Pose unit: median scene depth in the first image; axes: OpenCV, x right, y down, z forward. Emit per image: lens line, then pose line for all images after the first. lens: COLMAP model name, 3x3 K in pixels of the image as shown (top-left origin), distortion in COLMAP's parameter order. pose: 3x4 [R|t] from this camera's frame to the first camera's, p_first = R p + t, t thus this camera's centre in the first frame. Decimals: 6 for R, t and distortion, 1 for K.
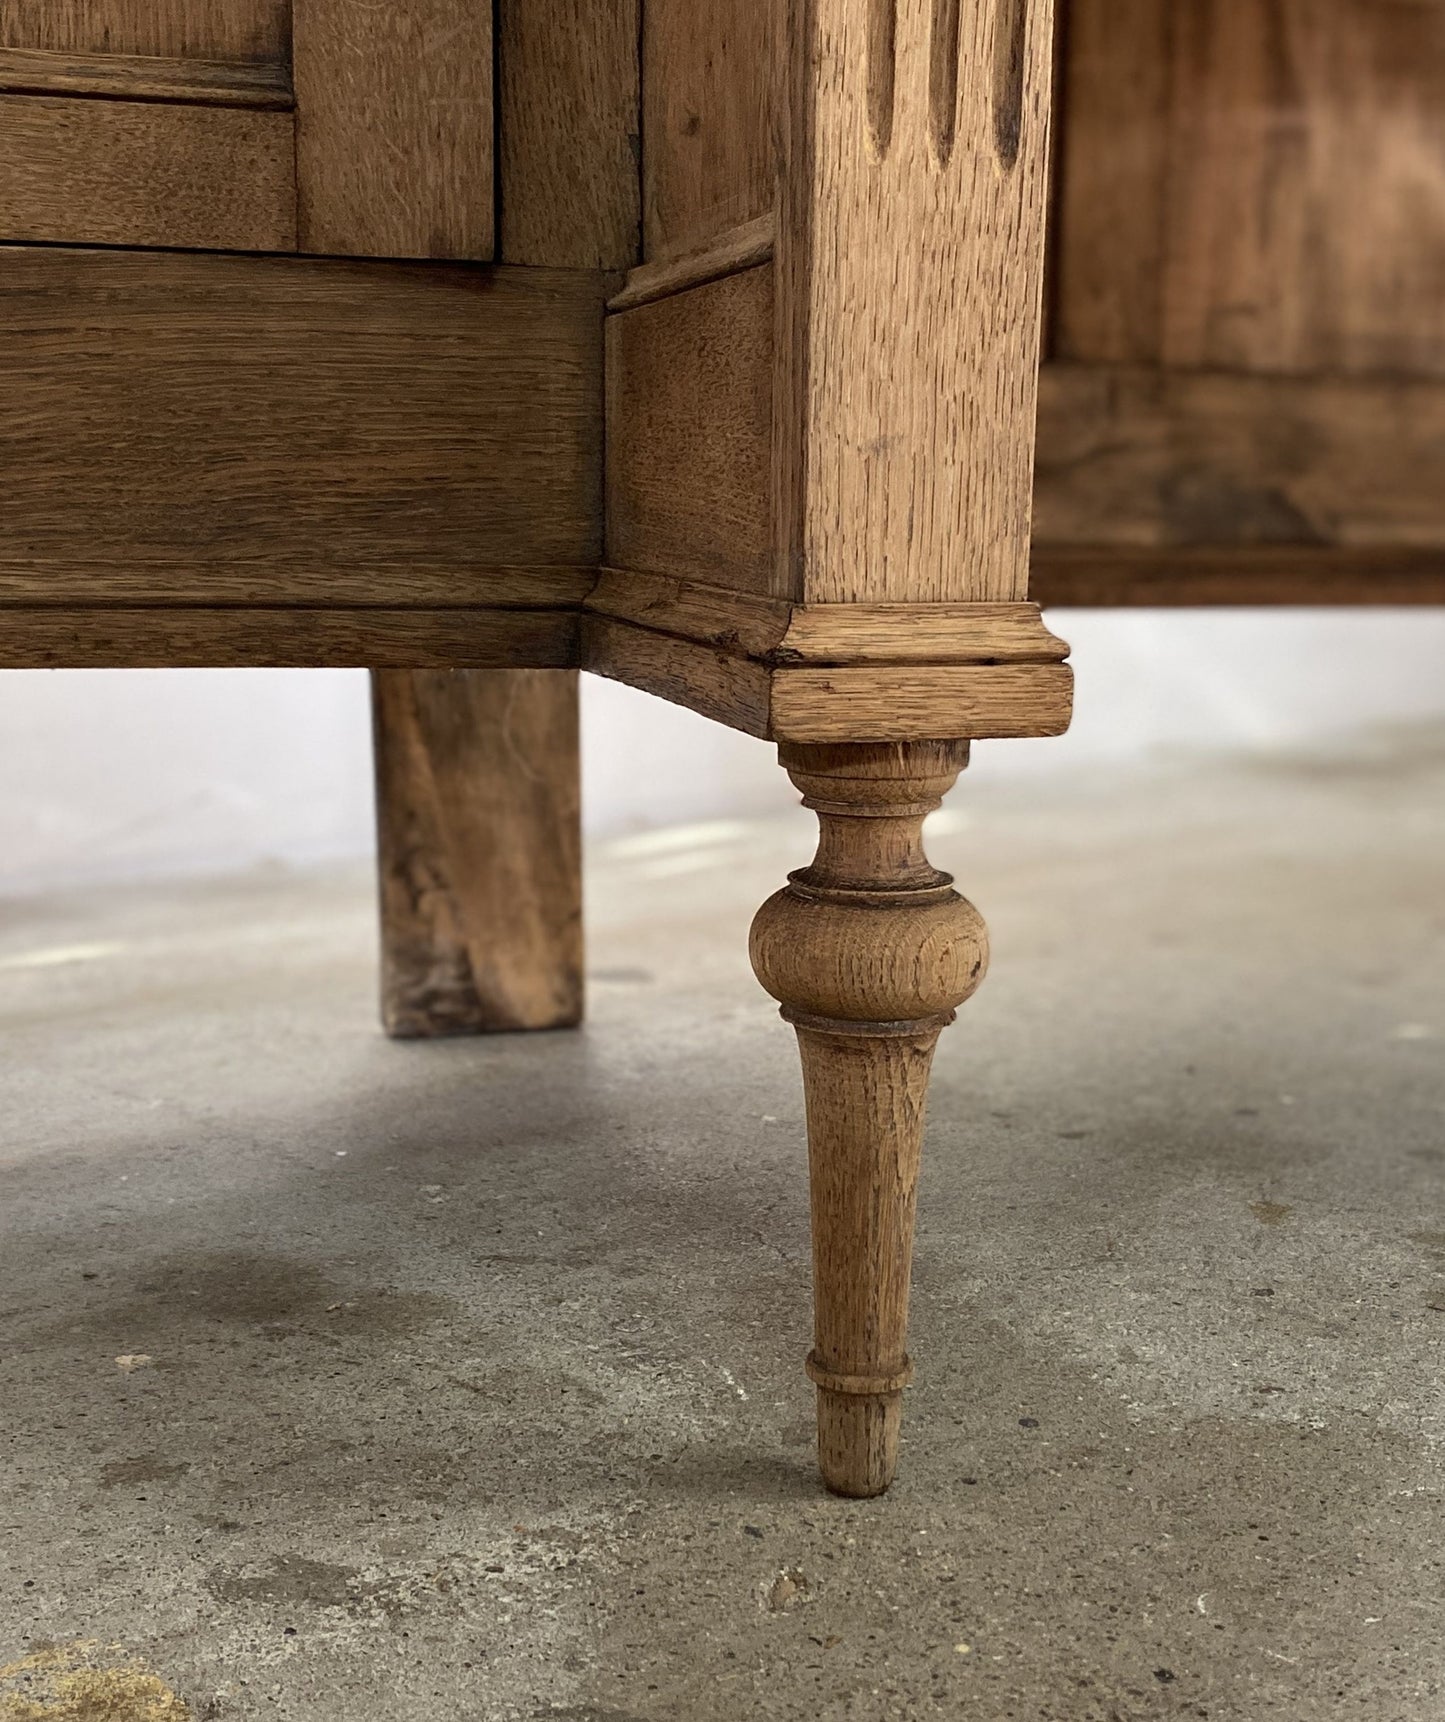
lens RADIAL K [[2233.0, 0, 761.3], [0, 2233.0, 862.9], [0, 0, 1]] dist [0.092770, -0.045437]
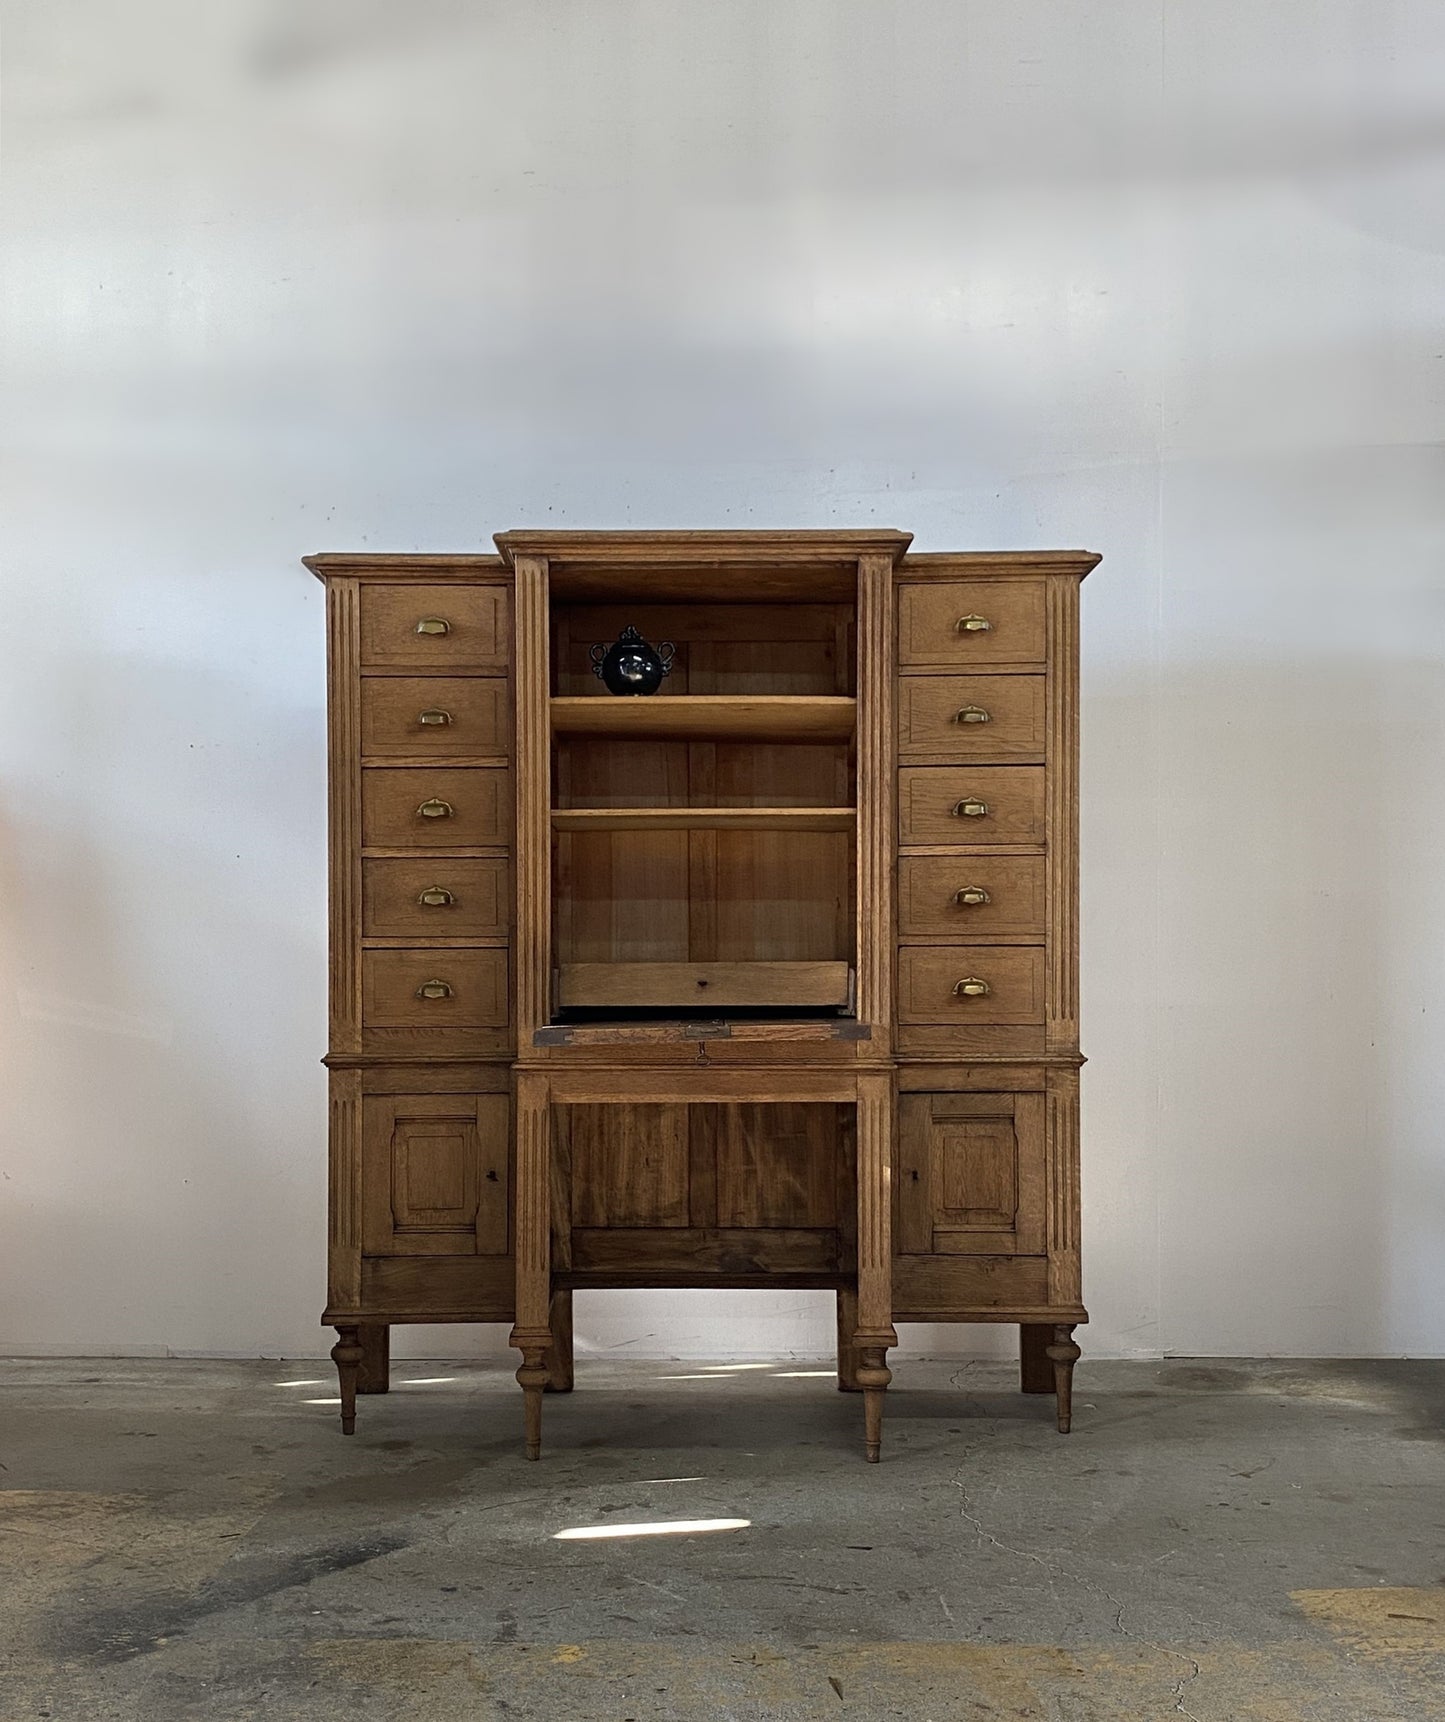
lens RADIAL K [[2015.0, 0, 702.0], [0, 2015.0, 953.2], [0, 0, 1]] dist [0.142480, -0.080808]
pose [[0.962654, -0.013056, -0.270420, 1.872652], [-0.028949, 0.988147, -0.150759, -0.265495], [0.269183, 0.152957, 0.950865, -4.161841]]
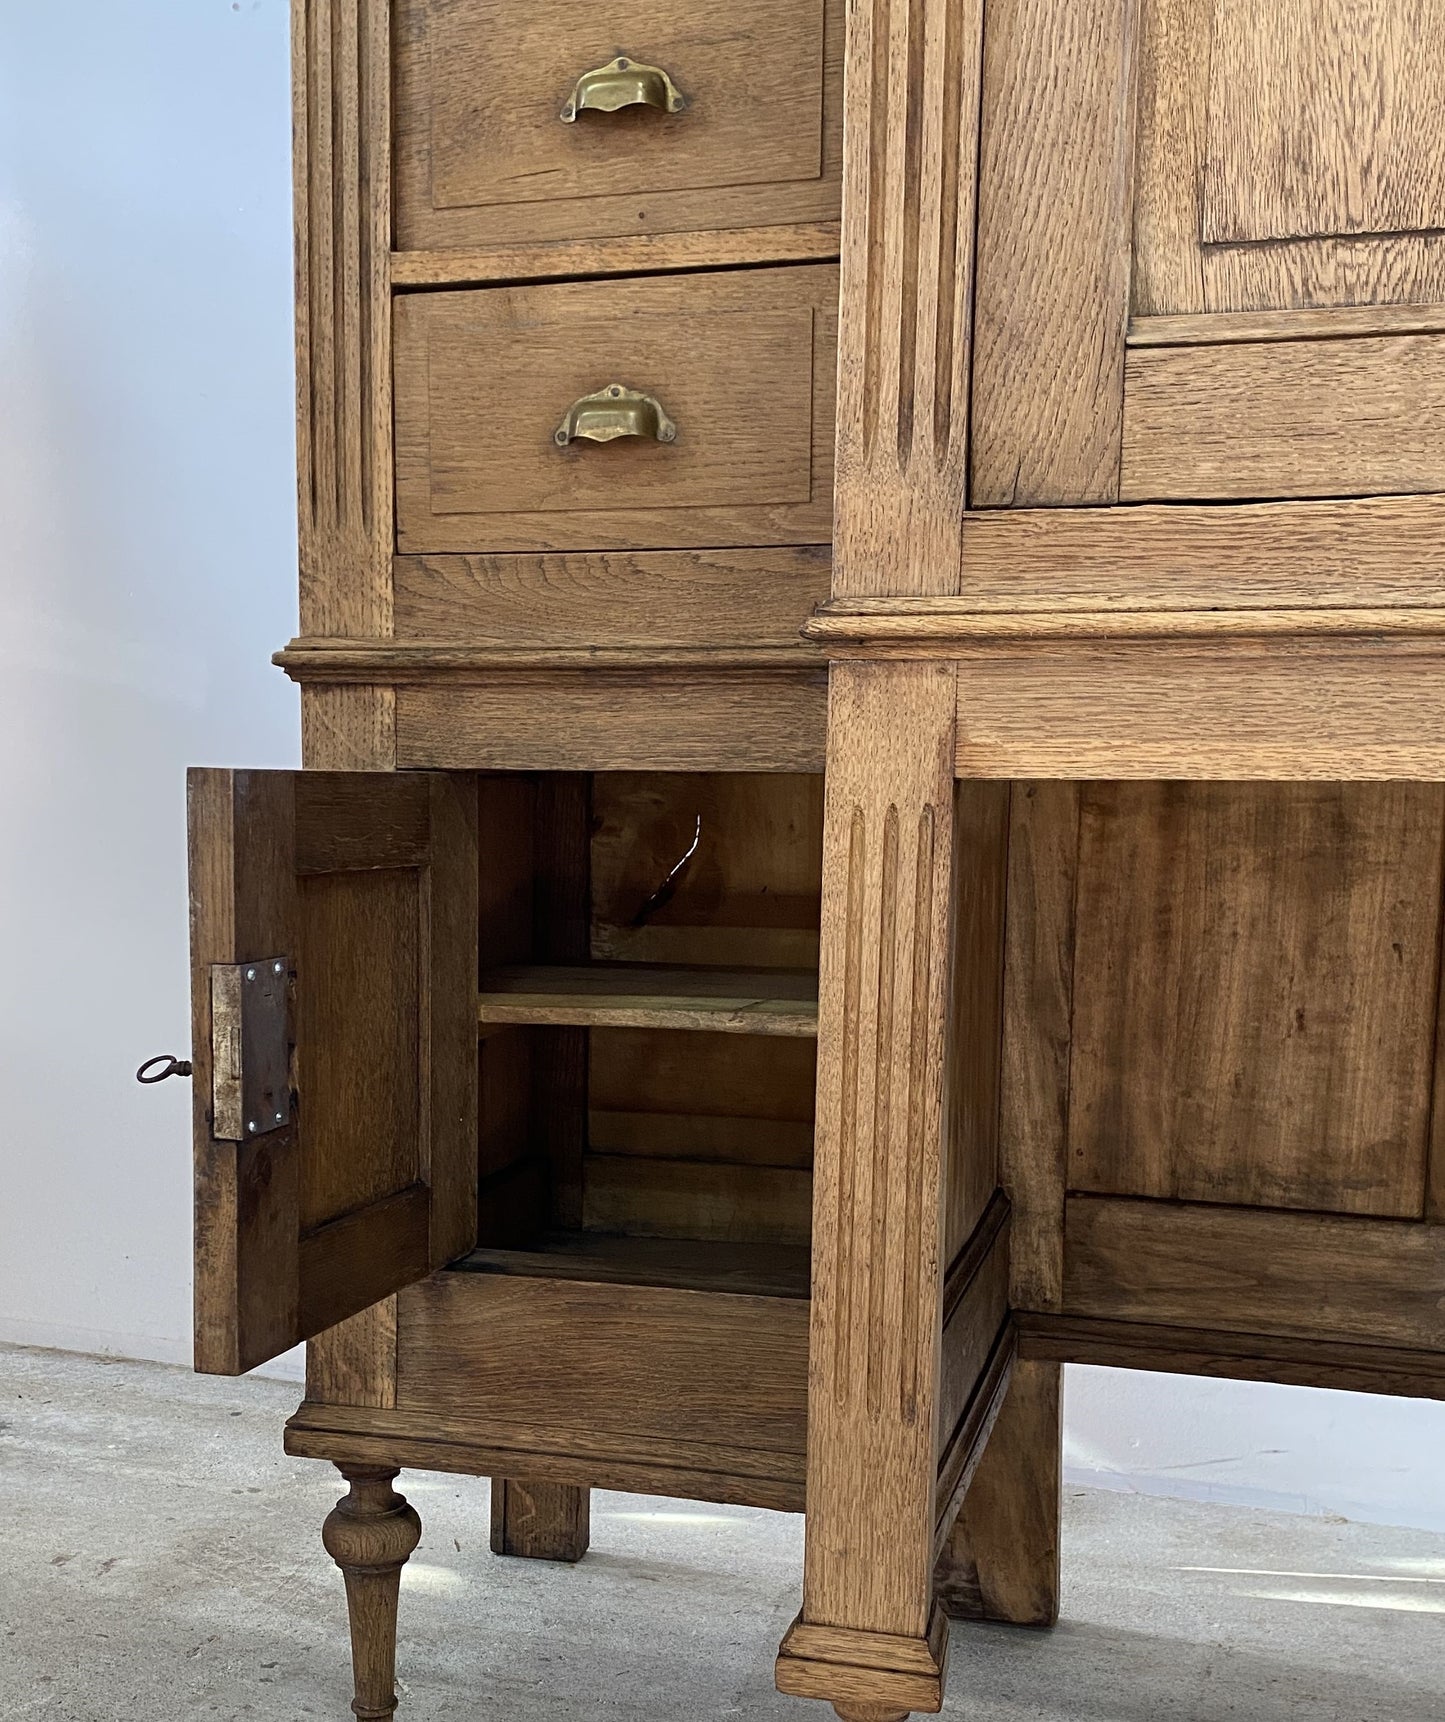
lens RADIAL K [[1969.7, 0, 639.1], [0, 1969.7, 1009.4], [0, 0, 1]] dist [0.118072, -0.281959]
pose [[0.833937, 0.063719, -0.548169, 0.632799], [-0.088699, 0.995874, -0.019179, -0.464880], [0.544685, 0.064616, 0.836148, -0.463150]]
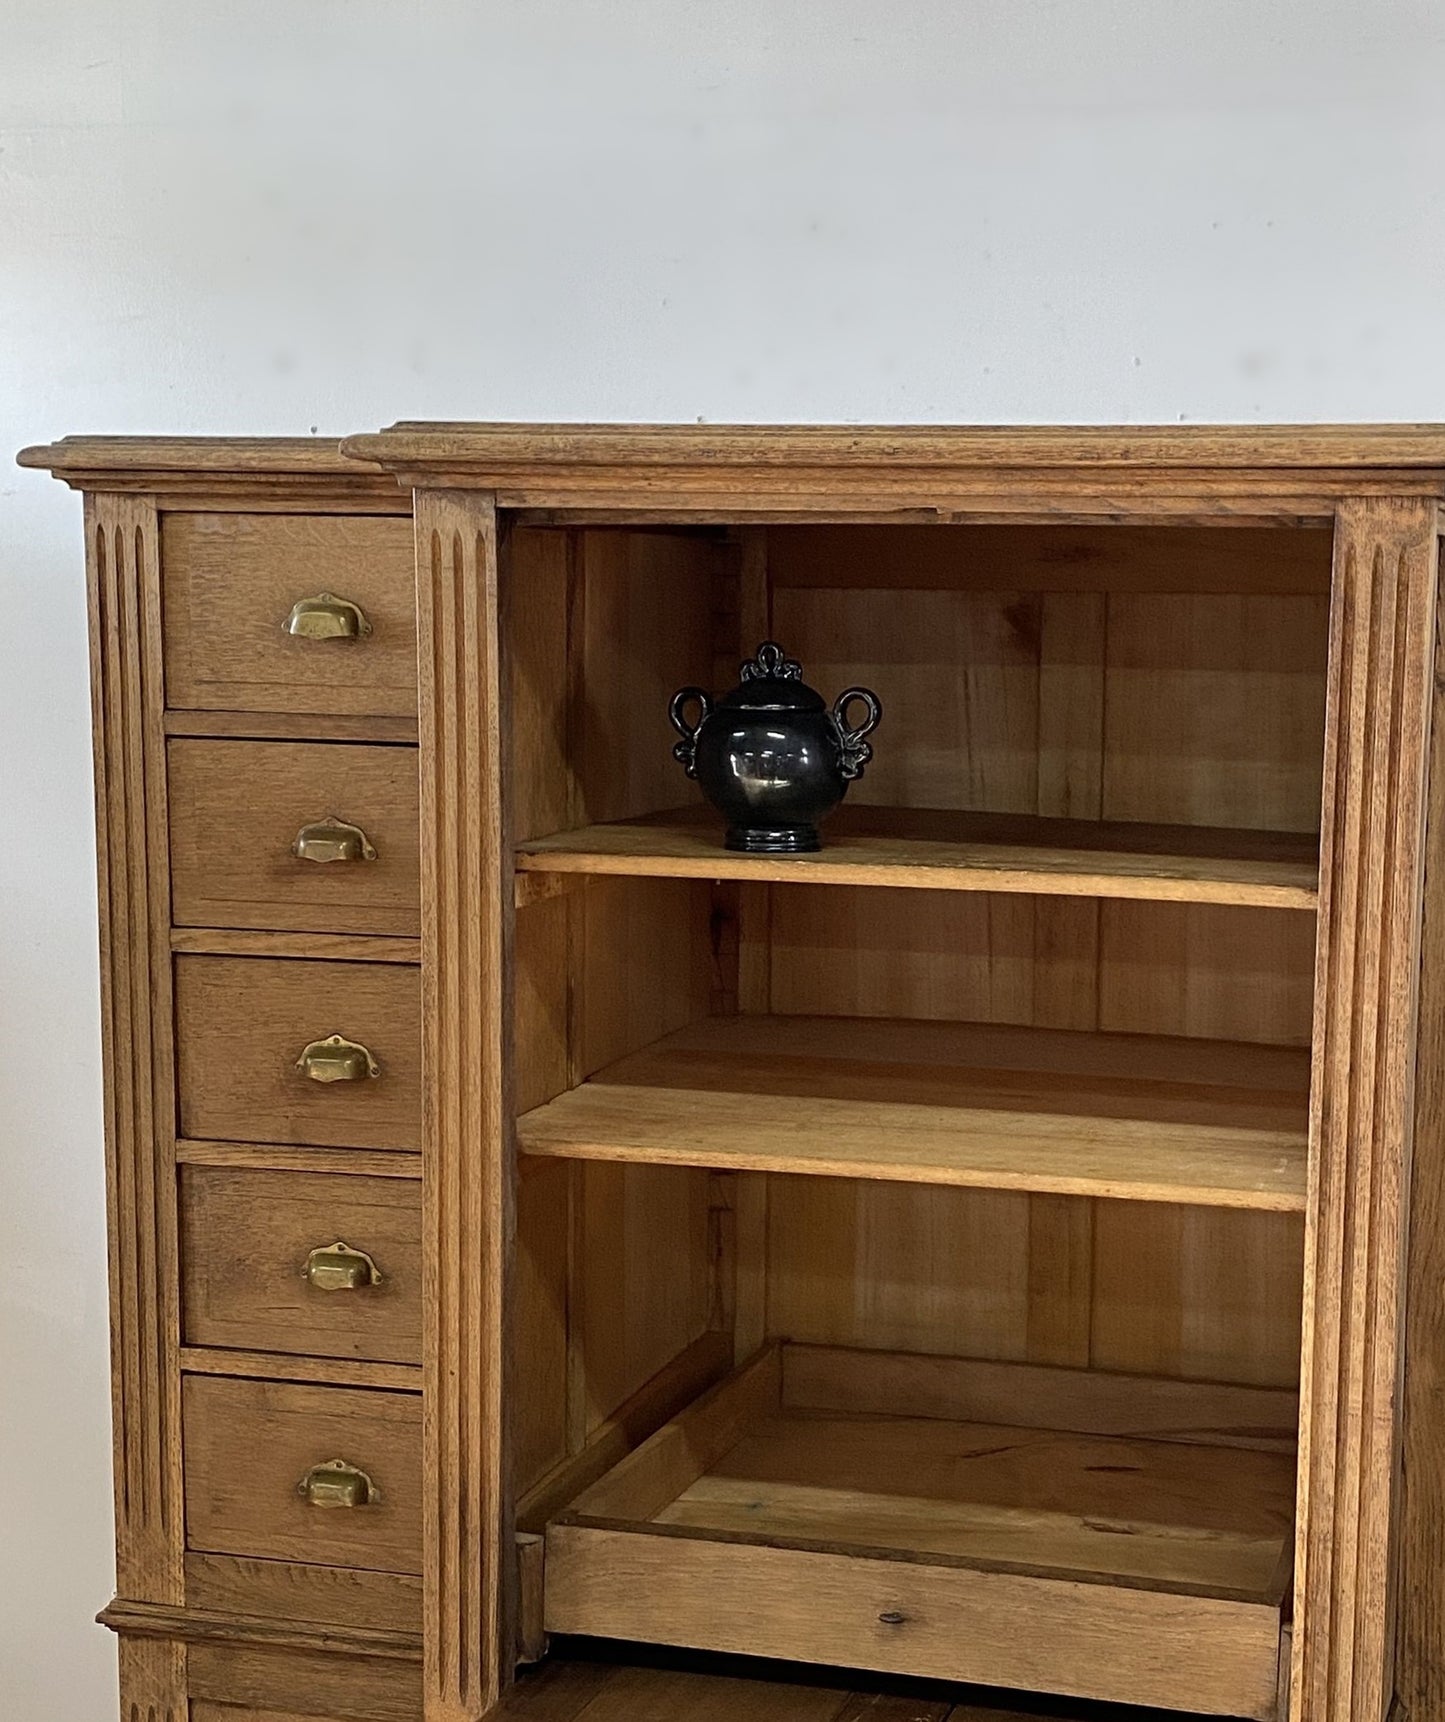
lens RADIAL K [[2636.0, 0, 915.6], [0, 2636.0, 930.1], [0, 0, 1]] dist [0.207691, -0.666728]
pose [[0.860237, 0.071626, -0.504839, 1.756037], [-0.085542, 0.996325, -0.004405, -1.634910], [0.502668, 0.046974, 0.863202, -1.481335]]
